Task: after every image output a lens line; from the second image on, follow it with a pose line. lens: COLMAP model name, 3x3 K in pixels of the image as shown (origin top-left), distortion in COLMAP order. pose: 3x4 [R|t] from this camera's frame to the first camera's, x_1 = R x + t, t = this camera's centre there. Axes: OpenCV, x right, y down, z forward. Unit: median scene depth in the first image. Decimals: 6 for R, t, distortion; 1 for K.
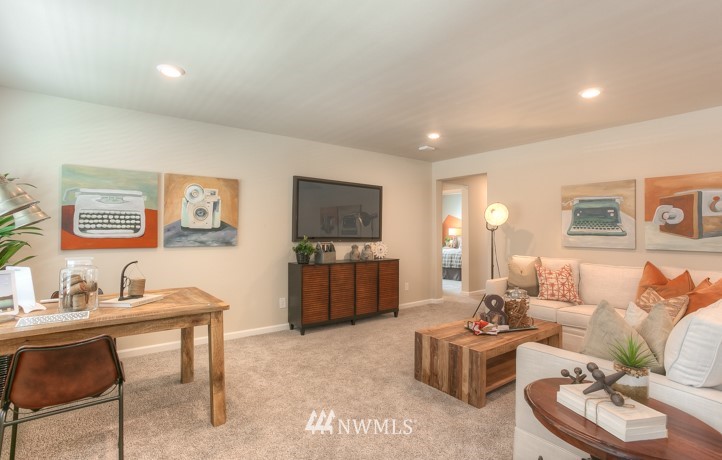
lens RADIAL K [[359.8, 0, 359.7], [0, 359.8, 224.6], [0, 0, 1]] dist [-0.062606, 0.036875]
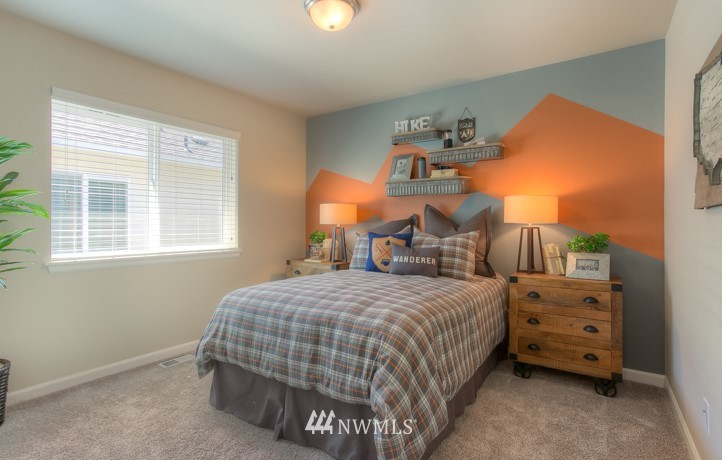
lens RADIAL K [[359.8, 0, 359.7], [0, 359.8, 224.6], [0, 0, 1]] dist [-0.062606, 0.036875]
pose [[0.951361, 0.000349, 0.308078, 0.194093], [-0.004595, 0.999904, 0.013055, 0.026677], [-0.308044, -0.013836, 0.951272, 0.718541]]
